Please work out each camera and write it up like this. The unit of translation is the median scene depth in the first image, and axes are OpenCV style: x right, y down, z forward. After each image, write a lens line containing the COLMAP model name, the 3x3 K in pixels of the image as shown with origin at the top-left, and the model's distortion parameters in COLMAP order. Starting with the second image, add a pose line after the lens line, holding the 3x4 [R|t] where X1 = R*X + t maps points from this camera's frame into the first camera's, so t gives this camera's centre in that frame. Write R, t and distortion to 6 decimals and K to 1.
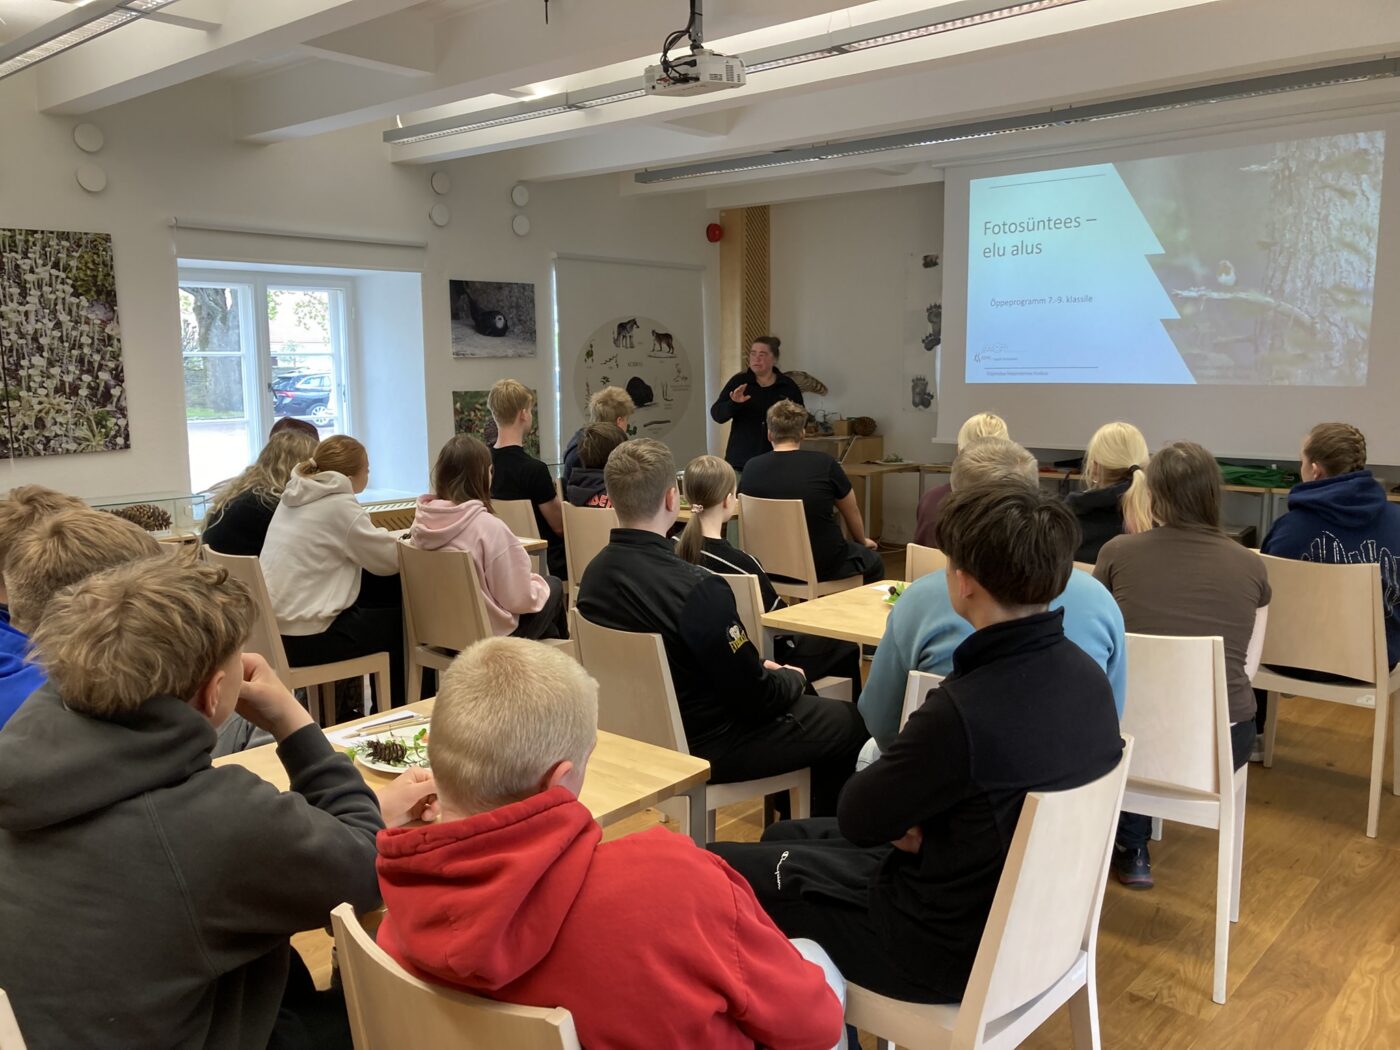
lens RADIAL K [[1161.6, 0, 700.8], [0, 1161.6, 525.3], [0, 0, 1]] dist [0.003983, 0.000273]
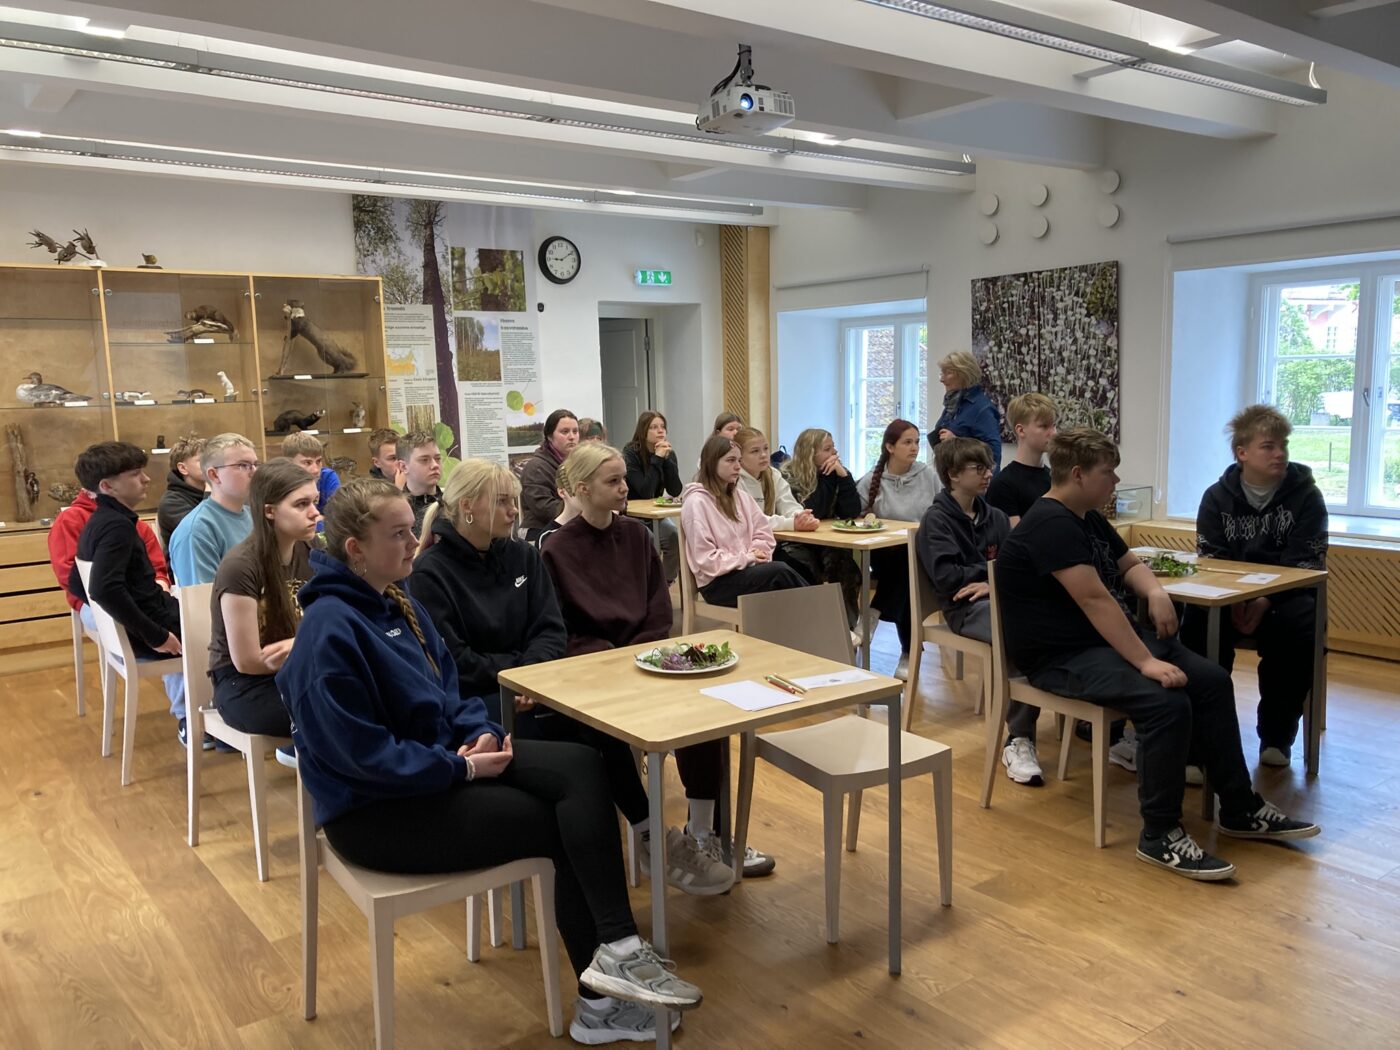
lens RADIAL K [[1161.6, 0, 700.6], [0, 1161.6, 525.7], [0, 0, 1]] dist [0.003983, 0.000273]
pose [[-0.219898, 0.134354, -0.966227, 0.764733], [-0.109024, 0.980881, 0.161204, -0.133705], [0.969411, 0.140790, -0.201046, 0.881185]]
